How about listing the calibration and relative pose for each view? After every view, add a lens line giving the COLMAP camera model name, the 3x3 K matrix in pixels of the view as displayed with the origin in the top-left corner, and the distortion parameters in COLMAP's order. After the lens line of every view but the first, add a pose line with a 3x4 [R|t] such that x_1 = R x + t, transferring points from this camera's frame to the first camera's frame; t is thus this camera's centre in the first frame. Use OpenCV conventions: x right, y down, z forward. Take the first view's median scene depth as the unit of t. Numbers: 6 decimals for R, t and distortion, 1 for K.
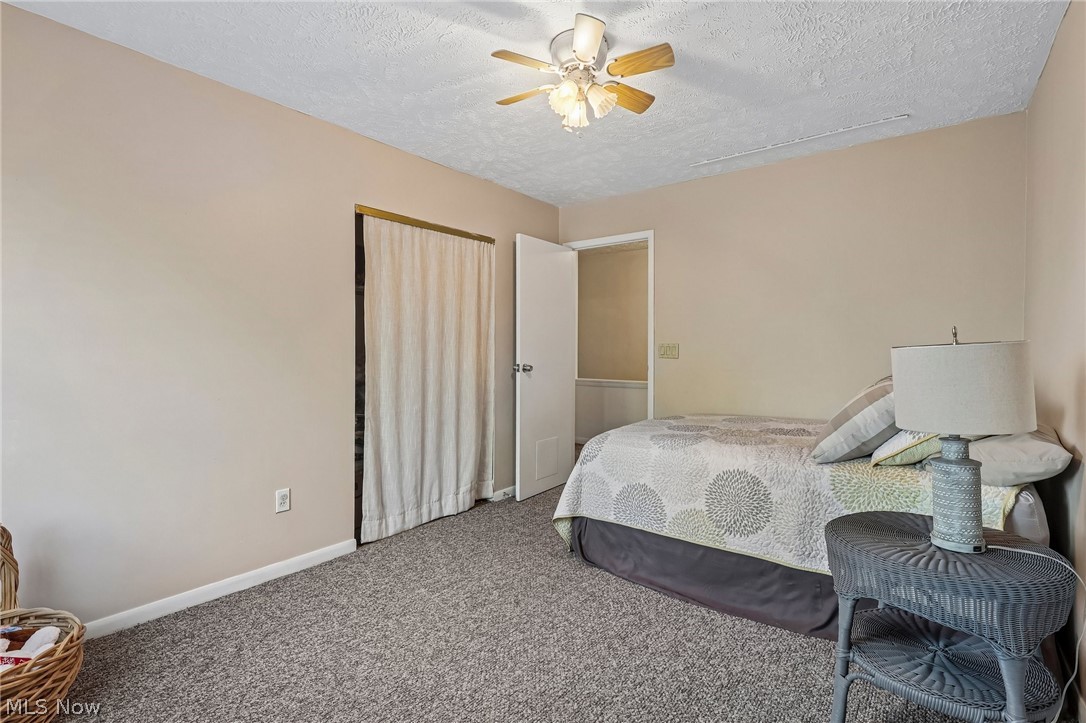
lens RADIAL K [[508.7, 0, 541.9], [0, 508.7, 370.5], [0, 0, 1]] dist [-0.003659, -0.000099]
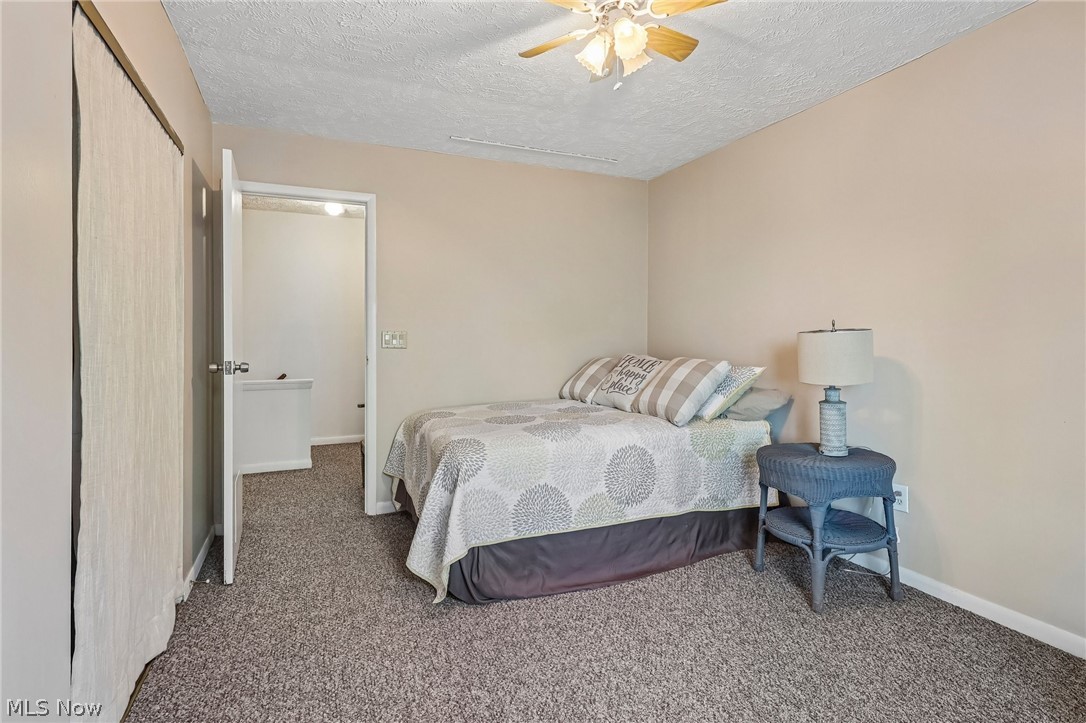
lens RADIAL K [[521.3, 0, 525.9], [0, 521.3, 359.5], [0, 0, 1]] dist [-0.013976, -0.000111]
pose [[0.499271, -0.033160, 0.865811, -0.653388], [0.042623, 0.998998, 0.013682, -0.013526], [-0.865397, 0.030073, 0.500183, 0.594850]]
